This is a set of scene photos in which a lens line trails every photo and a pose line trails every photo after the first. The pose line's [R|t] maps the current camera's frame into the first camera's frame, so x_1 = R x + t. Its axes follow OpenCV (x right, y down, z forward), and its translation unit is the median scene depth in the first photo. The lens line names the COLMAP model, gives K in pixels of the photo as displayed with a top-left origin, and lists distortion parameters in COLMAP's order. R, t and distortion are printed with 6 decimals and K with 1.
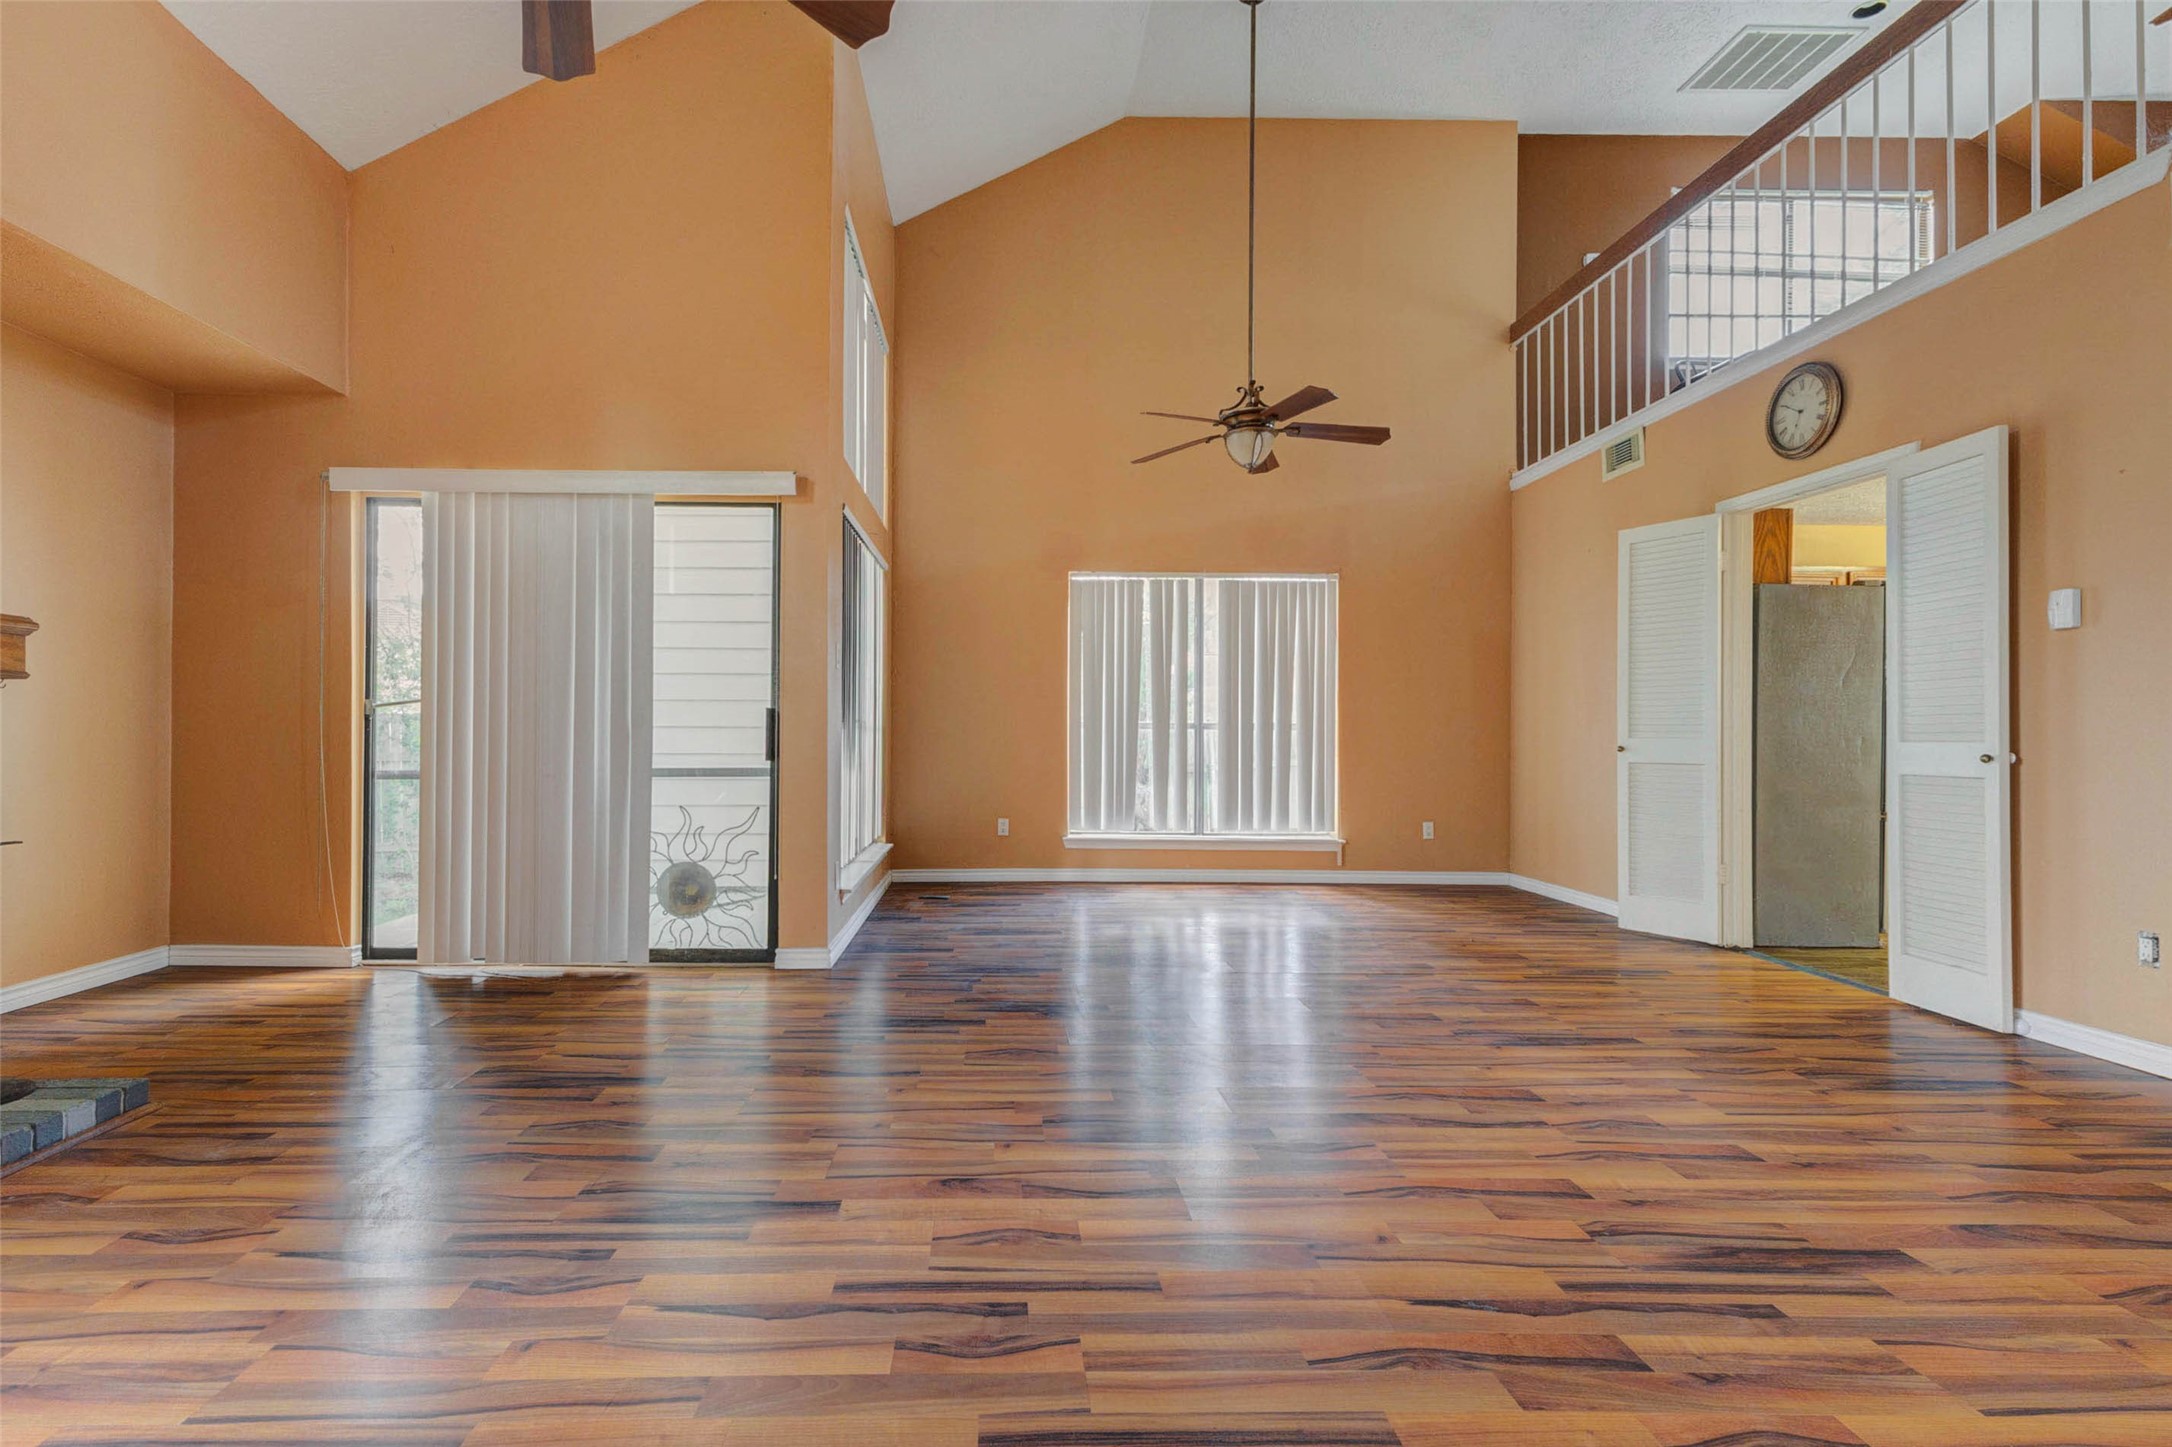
lens RADIAL K [[987.2, 0, 1066.0], [0, 987.2, 710.5], [0, 0, 1]] dist [0.020177, -0.006597]
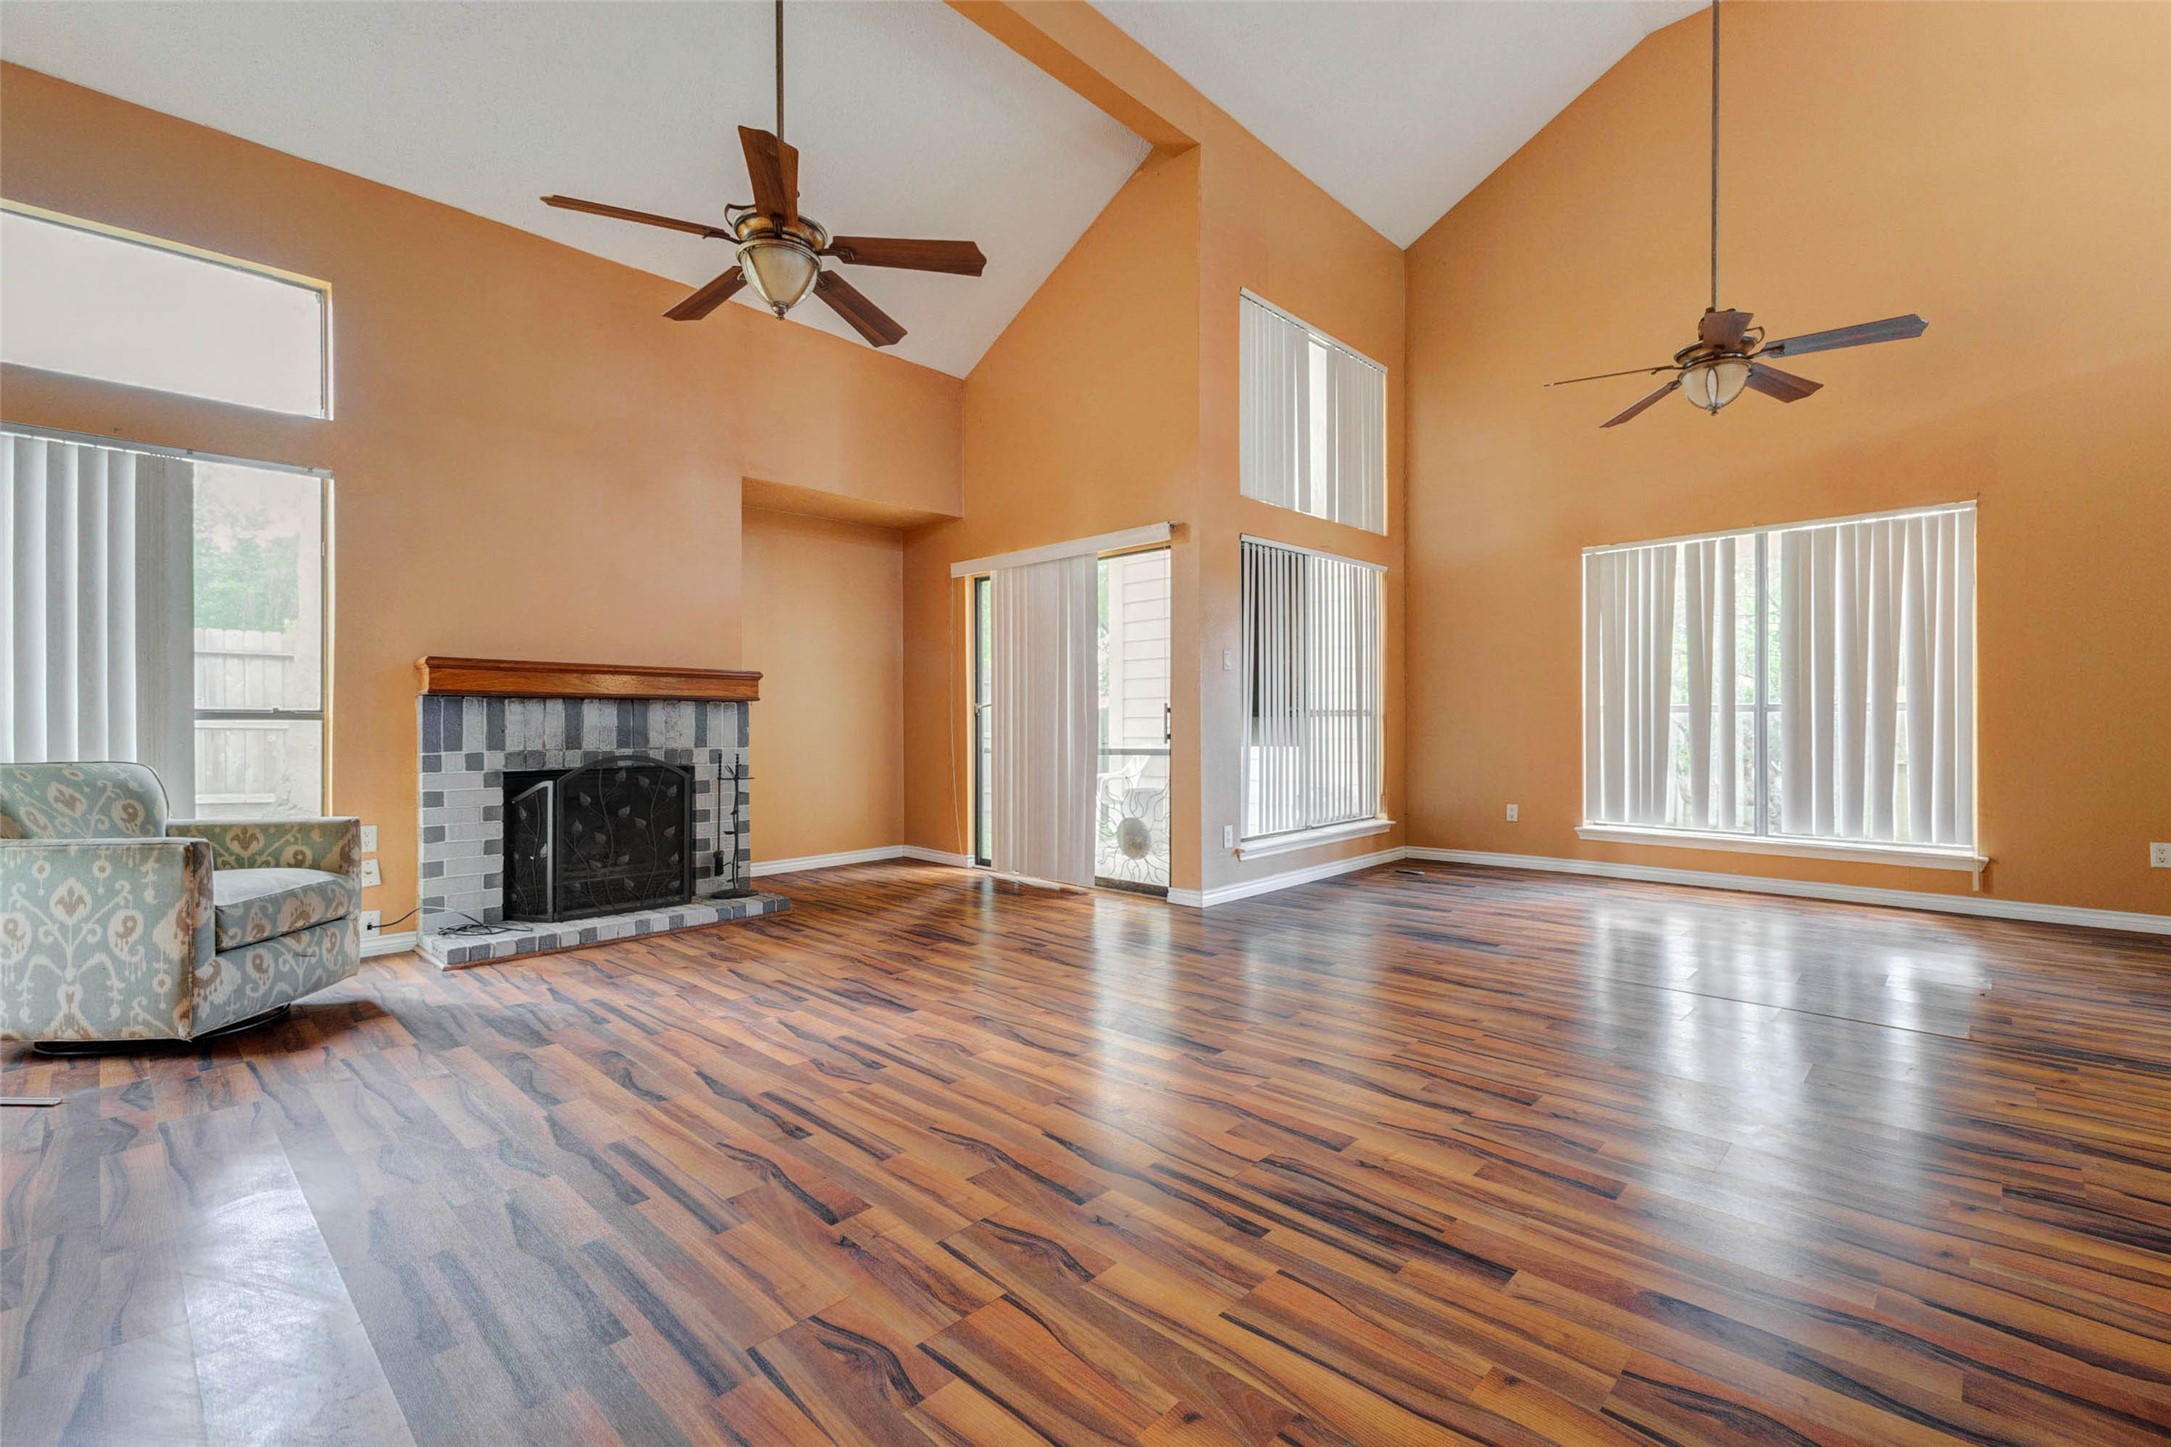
lens RADIAL K [[937.5, 0, 1095.8], [0, 937.5, 711.5], [0, 0, 1]] dist [0.006524, 0.000171]
pose [[0.720723, -0.016247, -0.693033, 0.664946], [0.026720, 0.999633, 0.004353, 0.000103], [0.692708, -0.021656, 0.720893, 0.057736]]
